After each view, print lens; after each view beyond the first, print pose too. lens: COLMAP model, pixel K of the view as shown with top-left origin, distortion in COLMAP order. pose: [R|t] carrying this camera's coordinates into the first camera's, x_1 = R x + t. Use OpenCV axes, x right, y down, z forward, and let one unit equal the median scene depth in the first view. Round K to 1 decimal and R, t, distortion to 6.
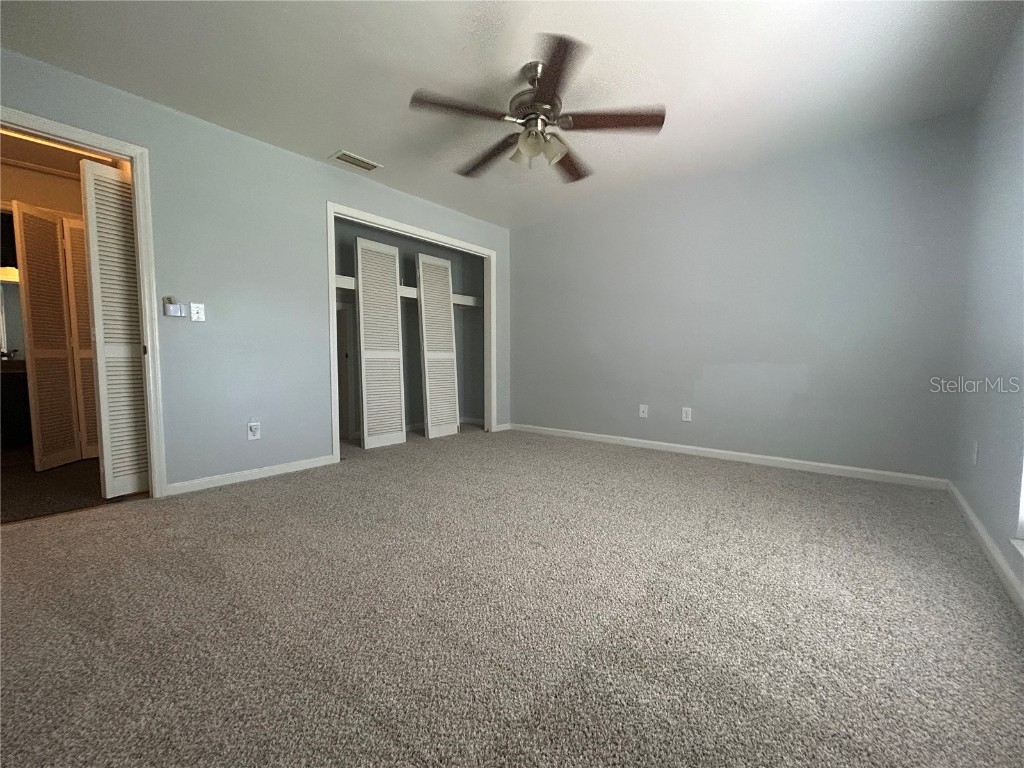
lens RADIAL K [[414.1, 0, 511.8], [0, 414.1, 384.8], [0, 0, 1]] dist [-0.000981, 0.000026]
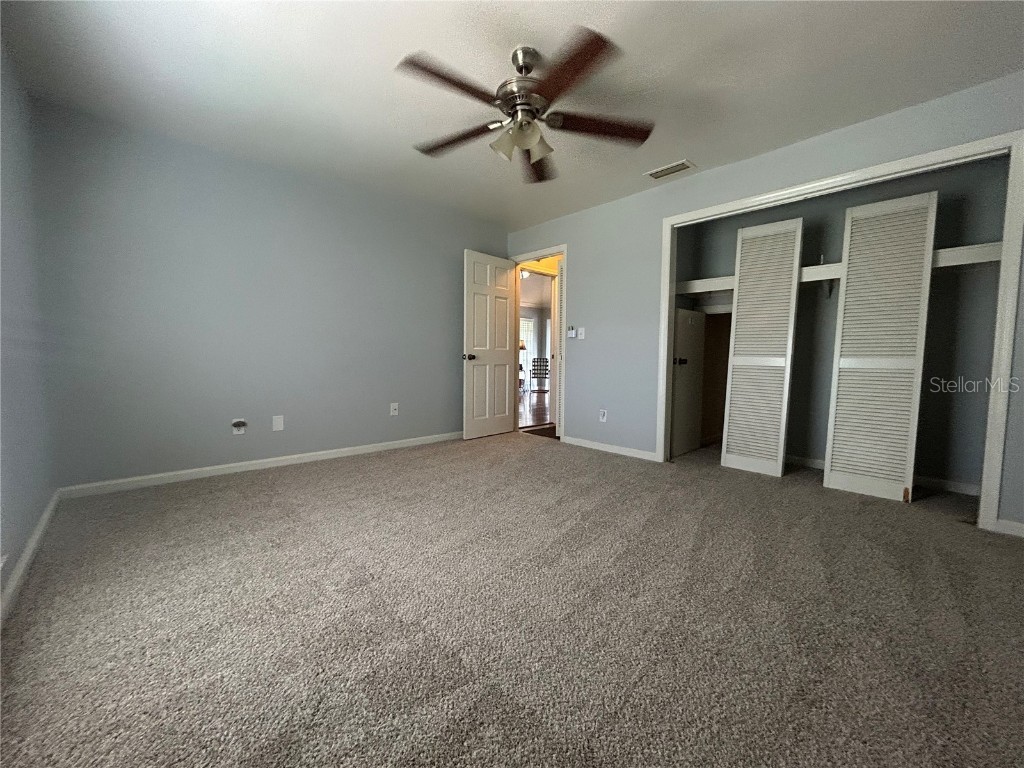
lens RADIAL K [[414.1, 0, 513.5], [0, 414.1, 387.4], [0, 0, 1]] dist [-0.000981, 0.000026]
pose [[-0.121030, 0.061861, -0.990719, 0.555884], [-0.079272, 0.994266, 0.071767, -0.041173], [0.989479, 0.087222, -0.115432, 0.614199]]
